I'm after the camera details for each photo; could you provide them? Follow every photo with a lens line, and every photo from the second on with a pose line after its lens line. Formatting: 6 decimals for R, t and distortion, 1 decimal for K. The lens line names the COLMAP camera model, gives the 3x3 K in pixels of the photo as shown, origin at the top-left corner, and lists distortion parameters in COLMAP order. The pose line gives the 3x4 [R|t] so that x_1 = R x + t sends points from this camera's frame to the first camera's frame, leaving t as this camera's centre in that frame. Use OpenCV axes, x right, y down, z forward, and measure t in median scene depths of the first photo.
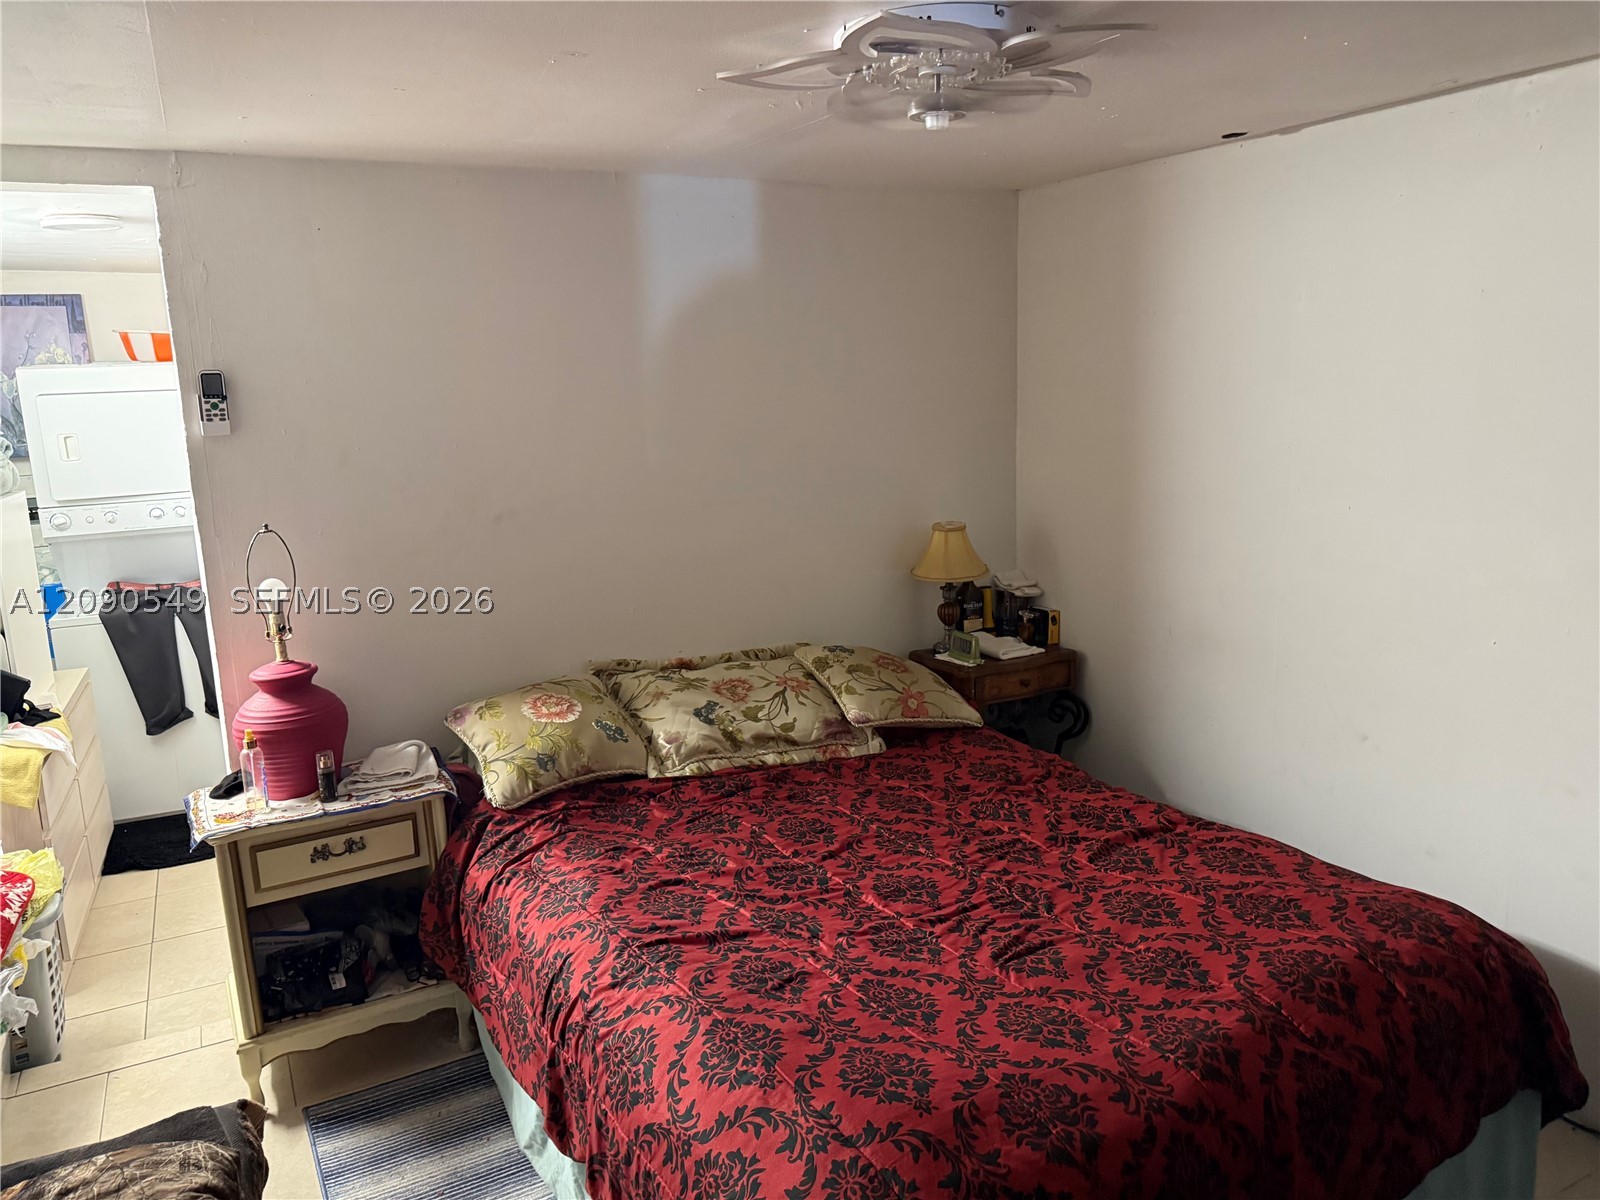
lens RADIAL K [[1134.0, 0, 789.0], [0, 1134.0, 575.5], [0, 0, 1]] dist [0.034749, -0.015284]
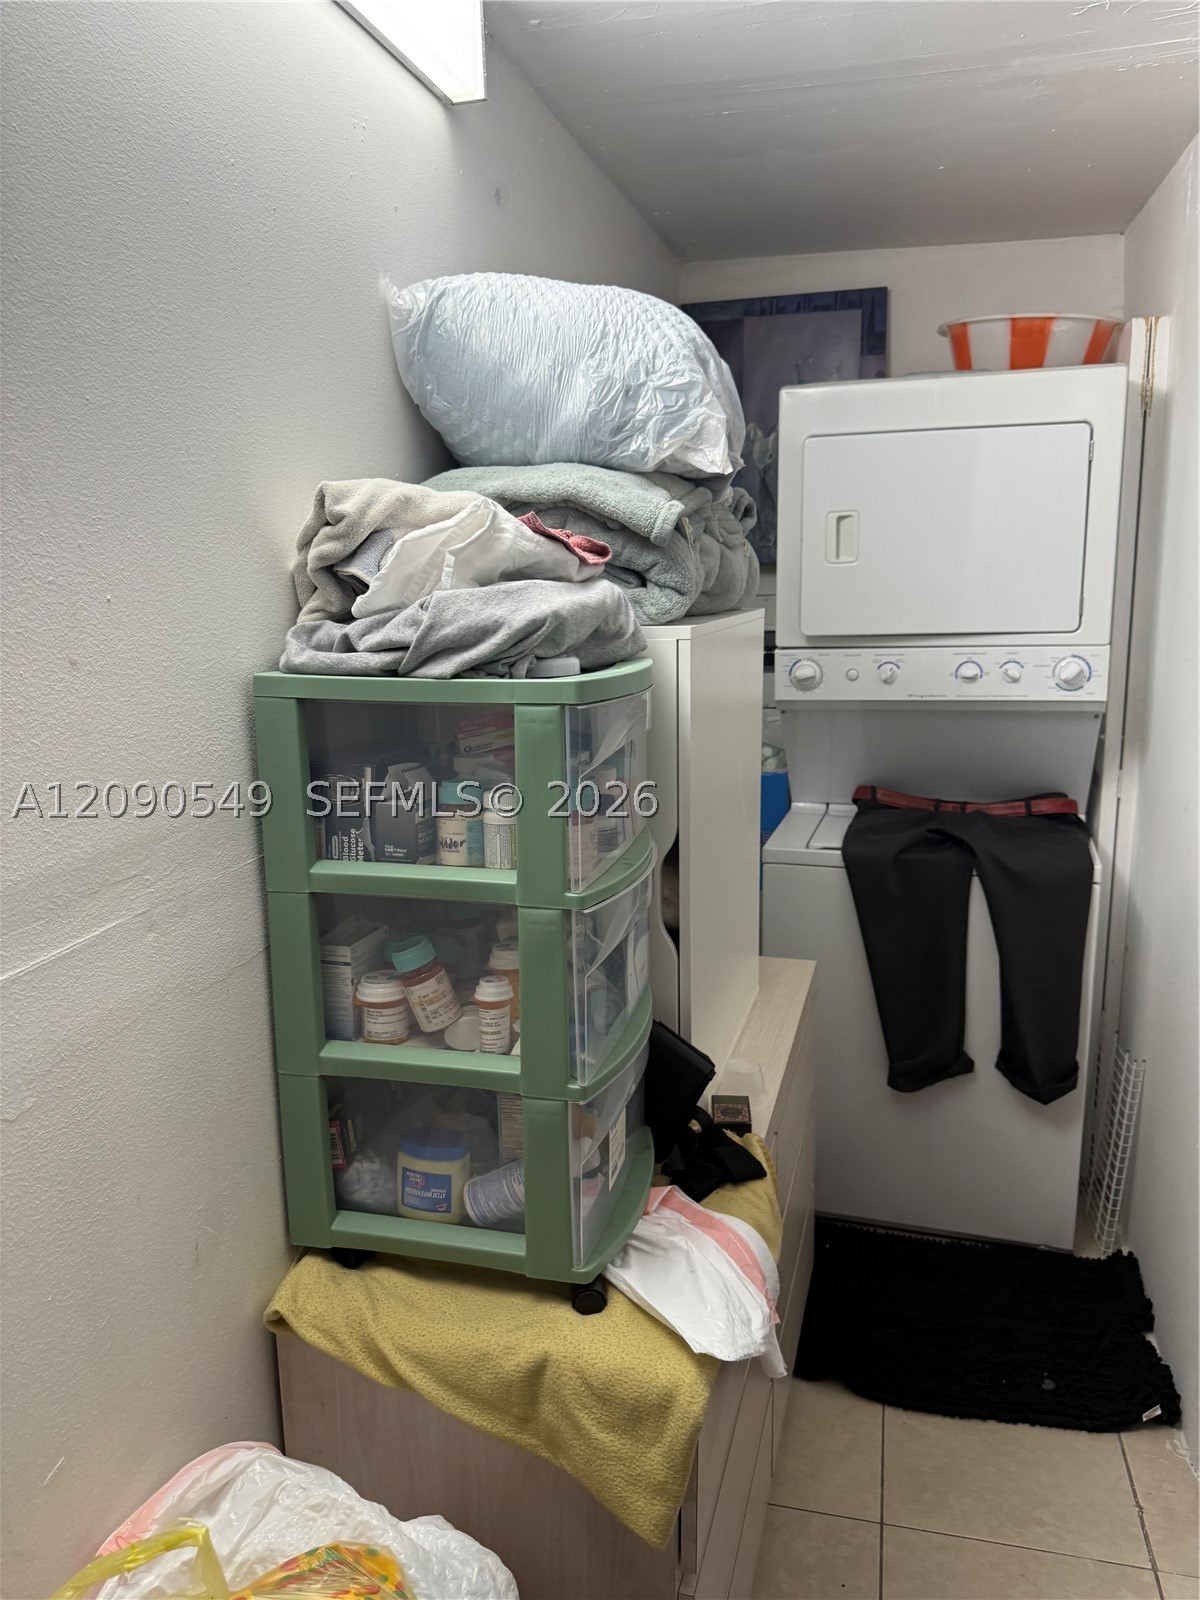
lens RADIAL K [[1134.0, 0, 602.6], [0, 1134.0, 799.1], [0, 0, 1]] dist [0.034749, -0.015284]
pose [[0.749857, 0.150340, -0.644292, -0.342062], [-0.123569, 0.988528, 0.086848, -0.022152], [0.649957, 0.014491, 0.759833, 0.512814]]
